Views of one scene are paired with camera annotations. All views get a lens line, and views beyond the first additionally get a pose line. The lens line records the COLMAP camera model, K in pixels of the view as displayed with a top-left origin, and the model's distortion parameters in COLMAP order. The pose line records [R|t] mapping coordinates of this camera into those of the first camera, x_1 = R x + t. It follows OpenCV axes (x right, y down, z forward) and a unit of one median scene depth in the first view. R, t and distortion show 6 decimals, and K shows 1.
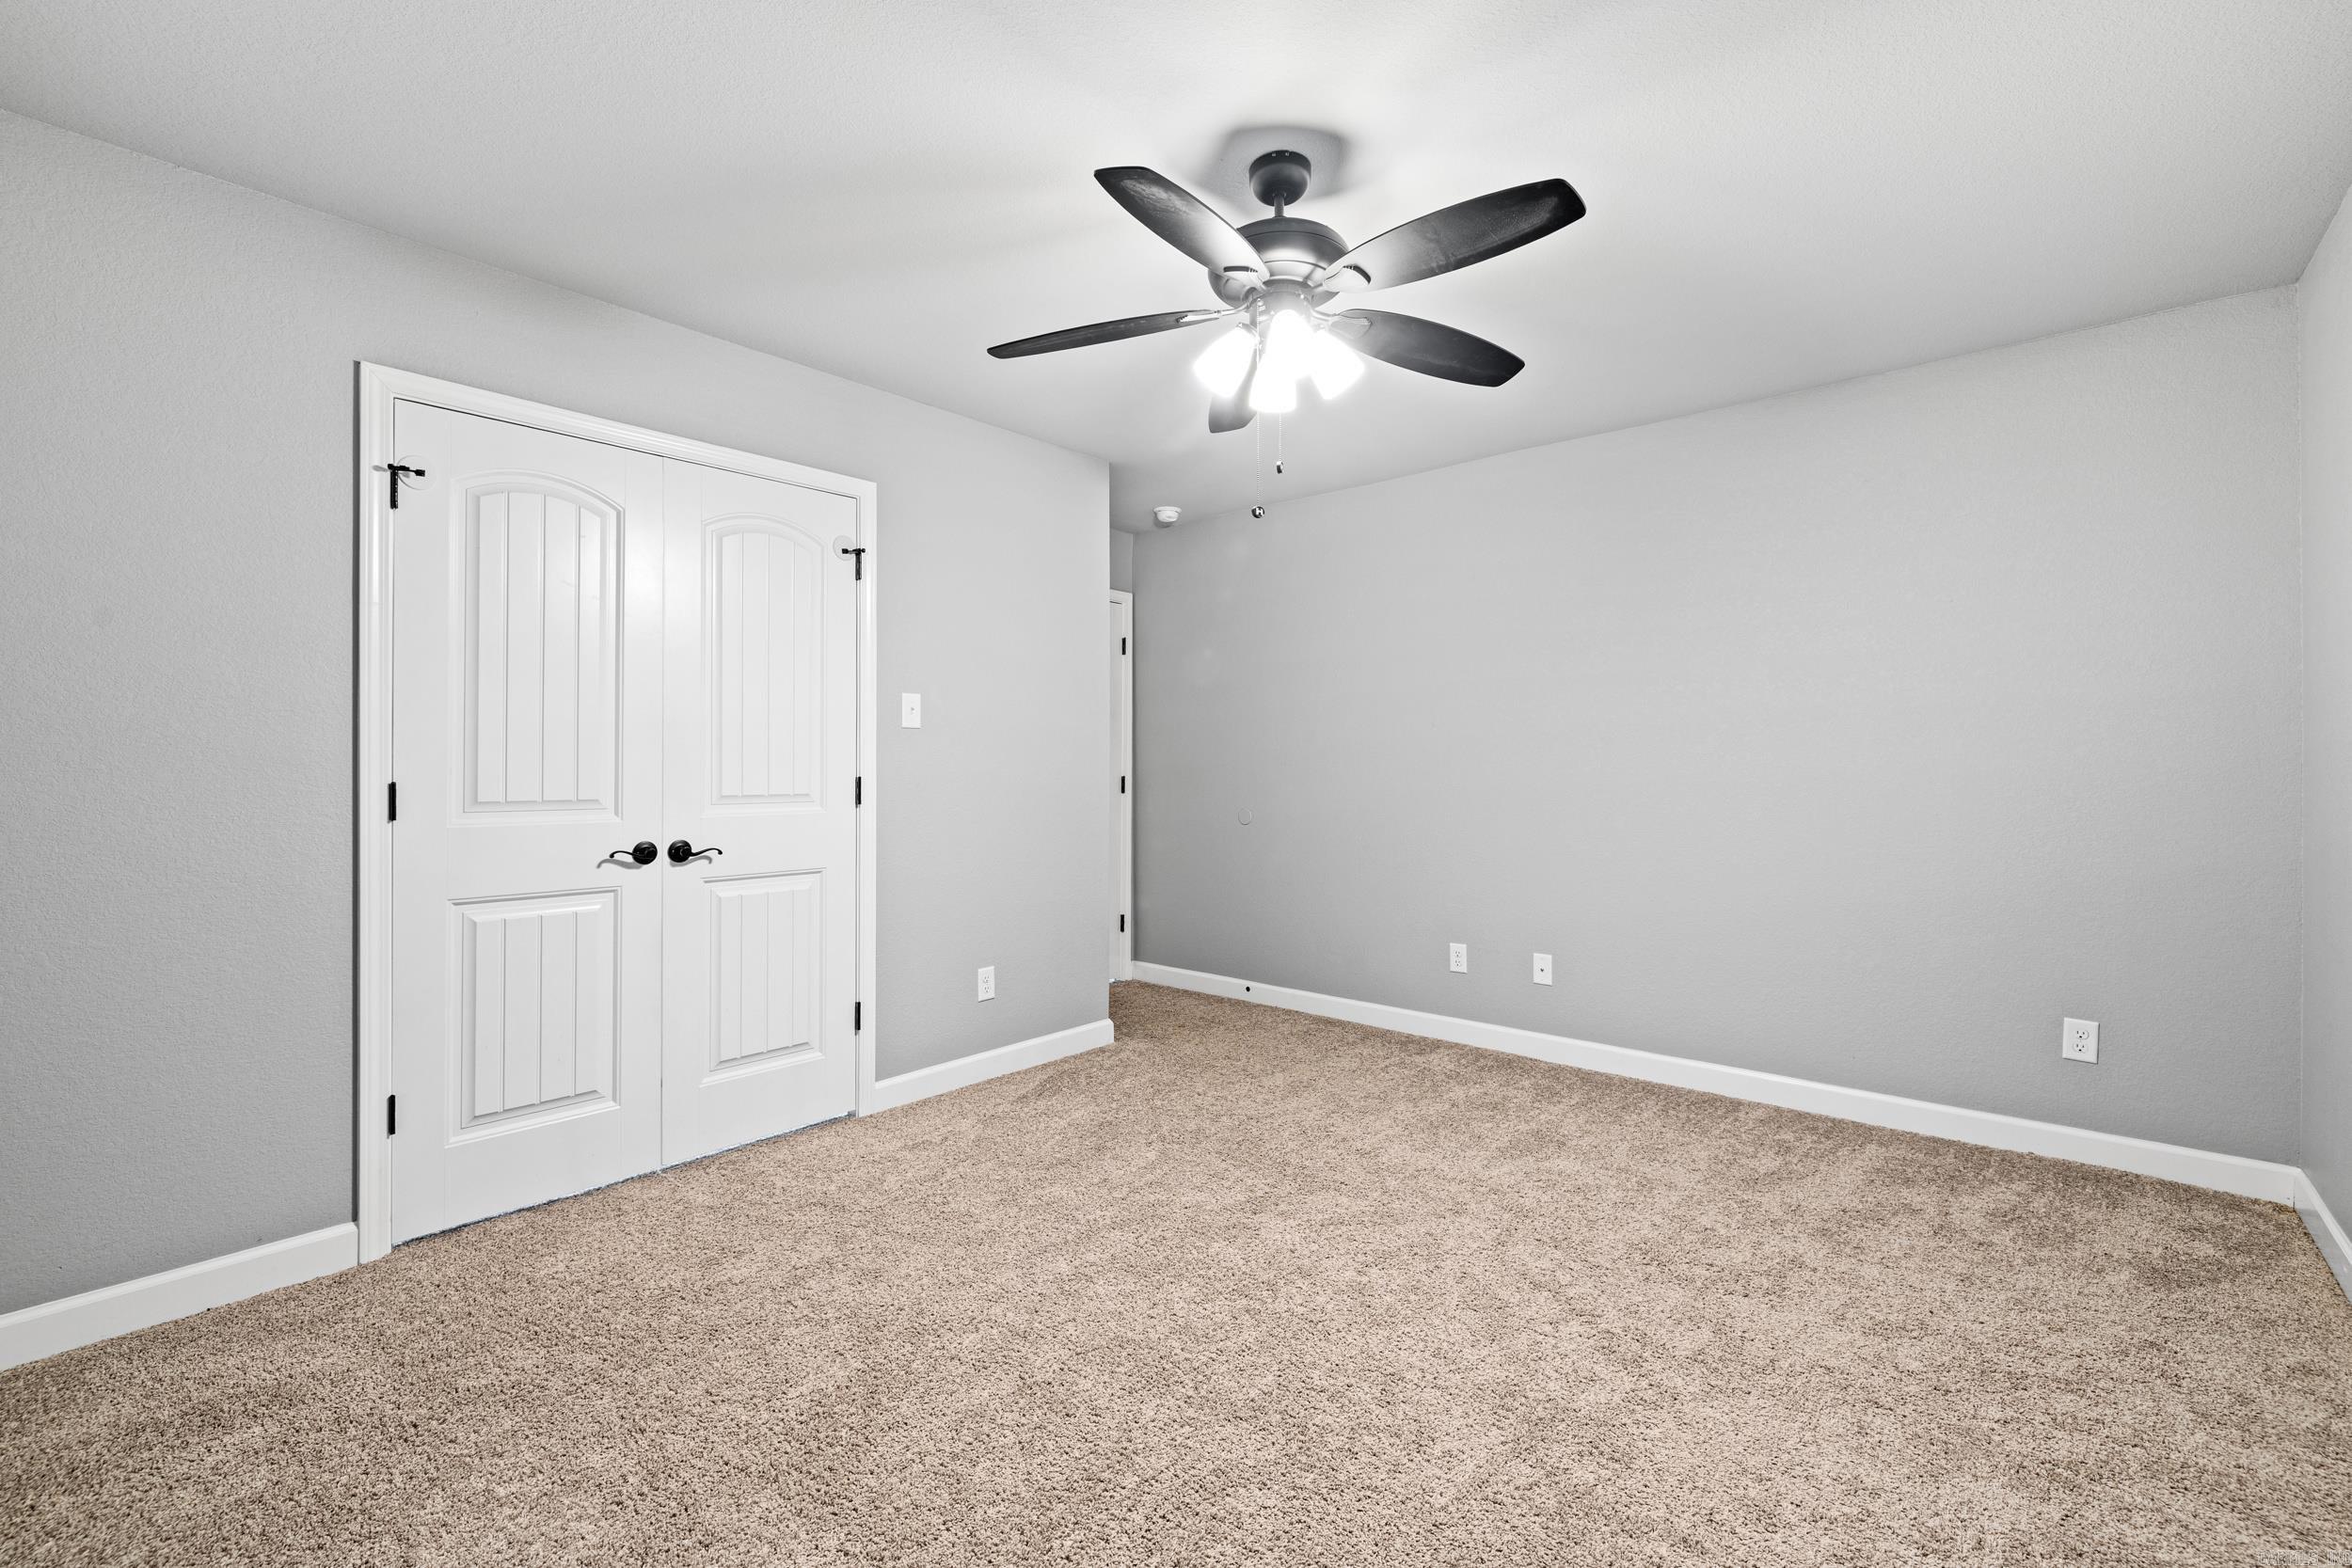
lens RADIAL K [[989.5, 0, 1180.6], [0, 989.5, 767.2], [0, 0, 1]] dist [-0.005164, -0.000400]
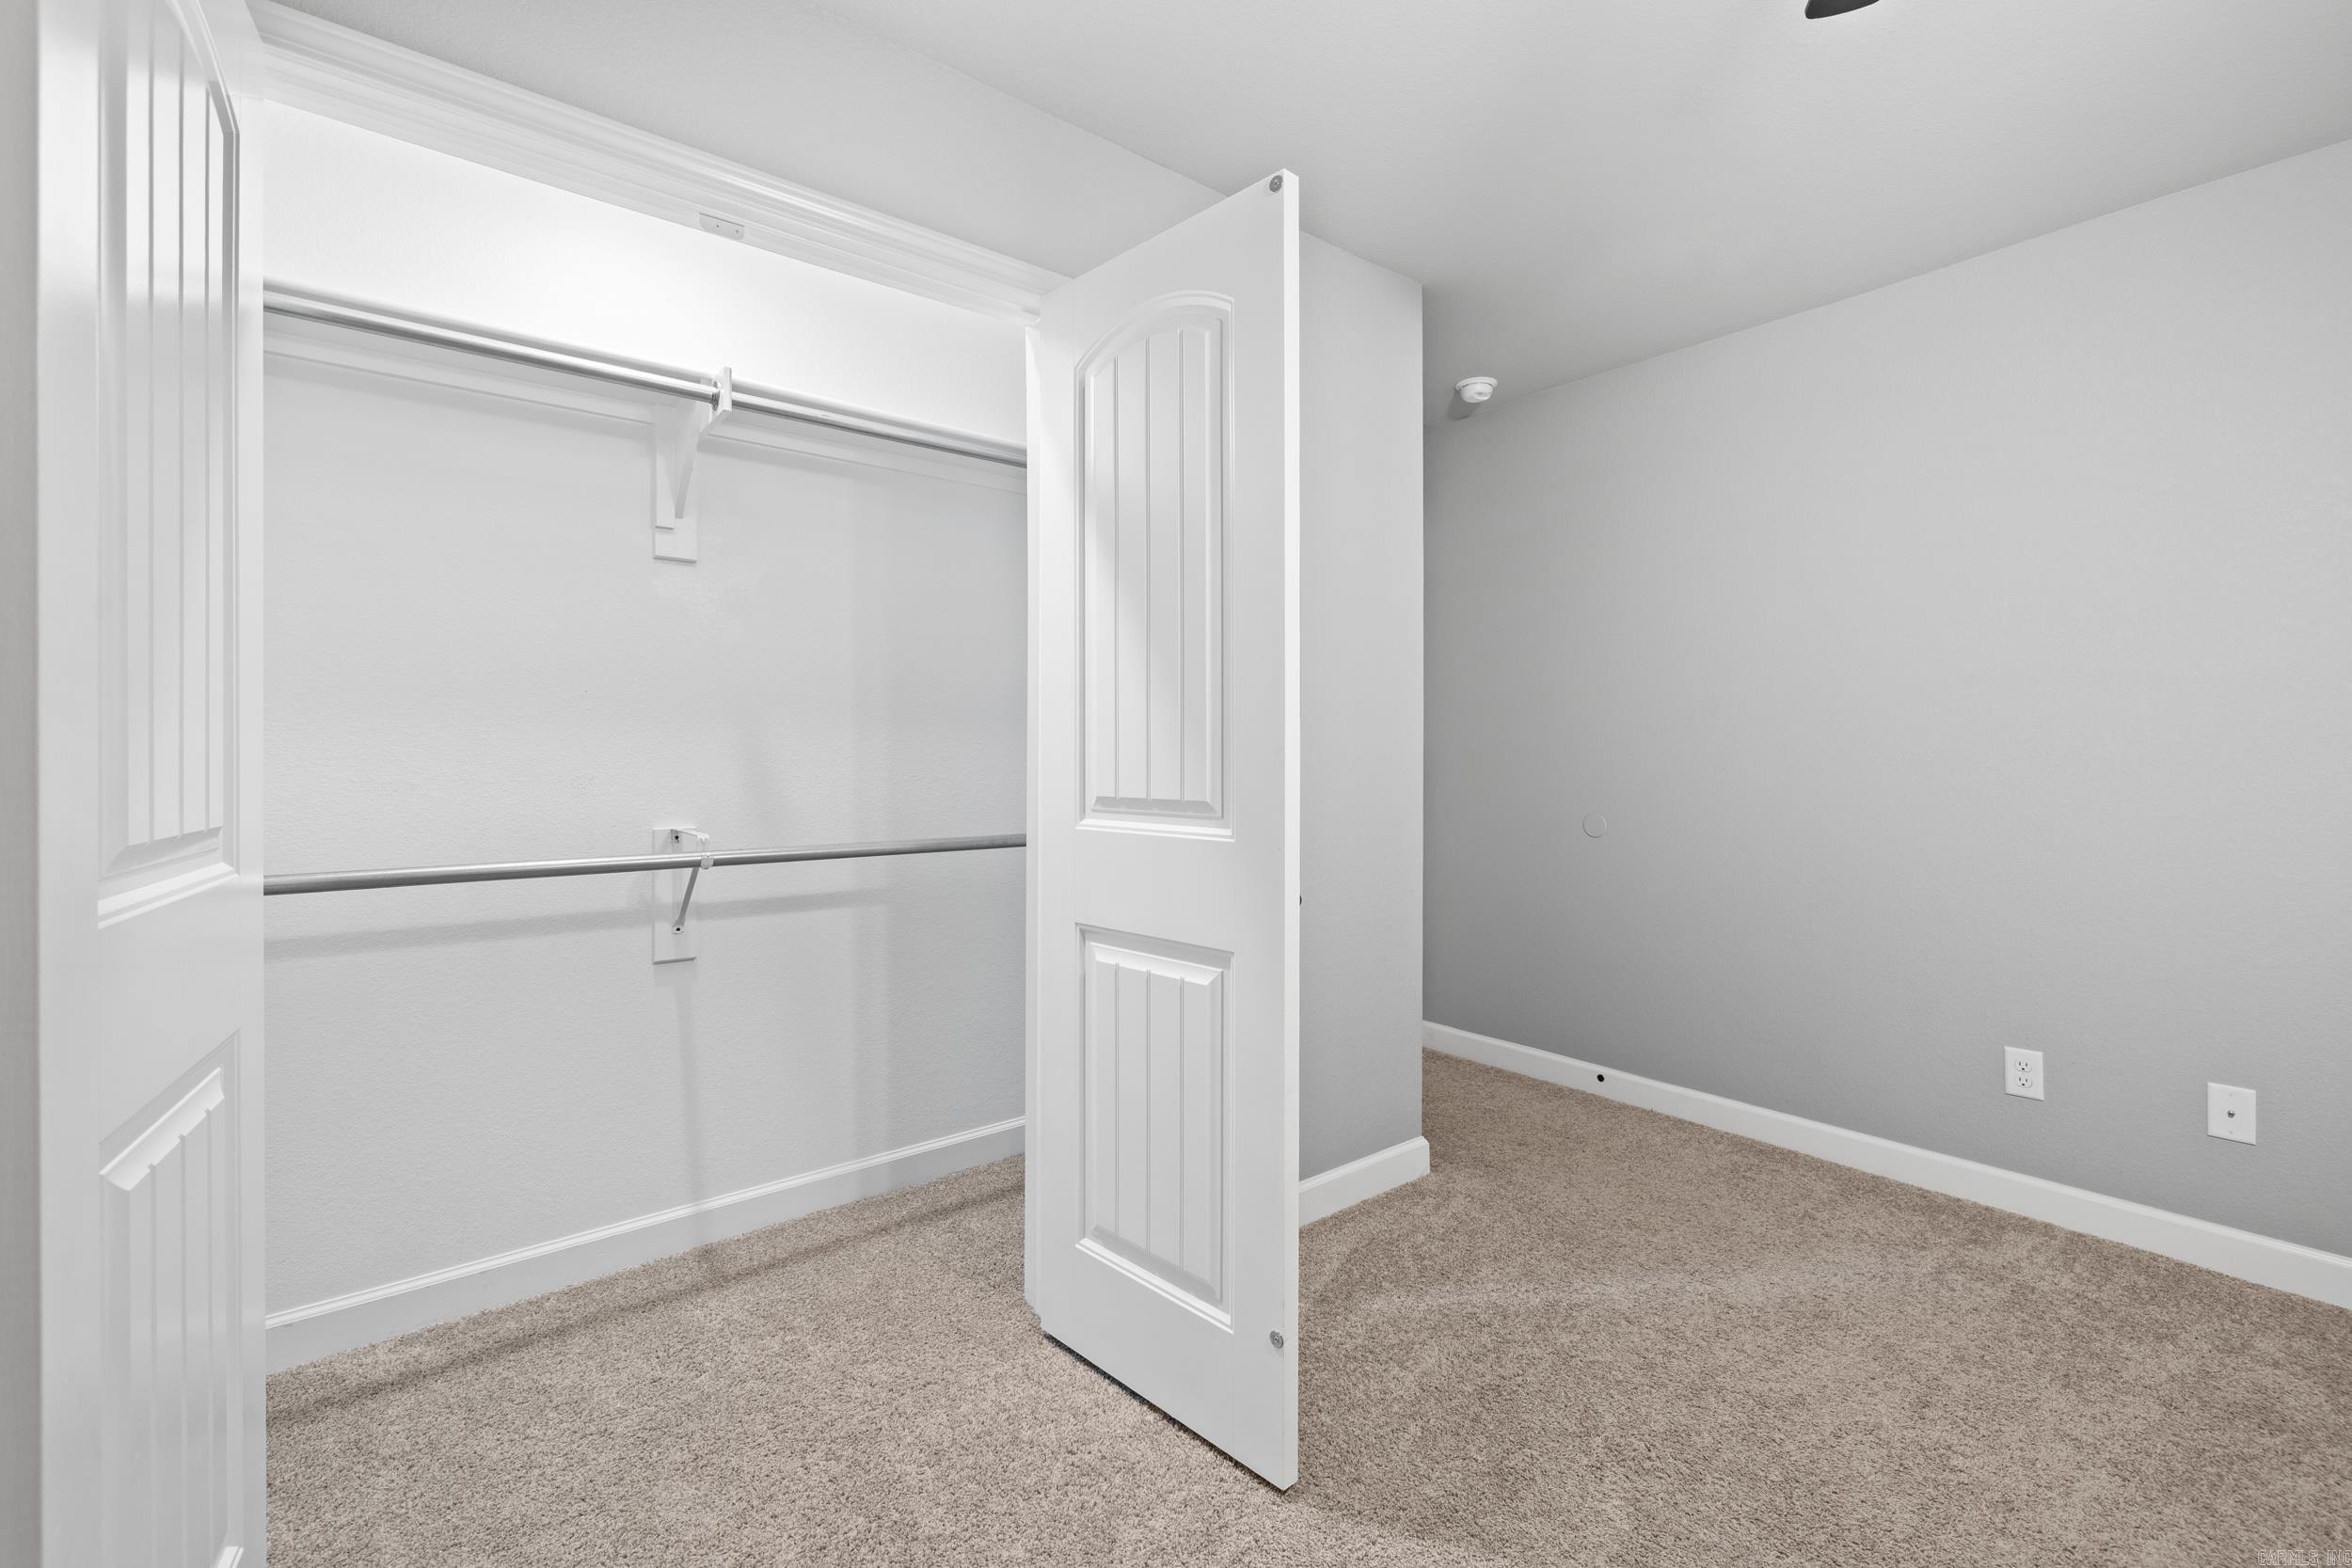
lens RADIAL K [[1000.4, 0, 1177.7], [0, 1000.4, 770.5], [0, 0, 1]] dist [-0.000227, -0.000053]
pose [[0.983751, 0.001118, -0.179533, -0.115539], [0.001699, 0.999878, 0.015535, 0.000821], [0.179528, -0.015588, 0.983629, 0.329179]]
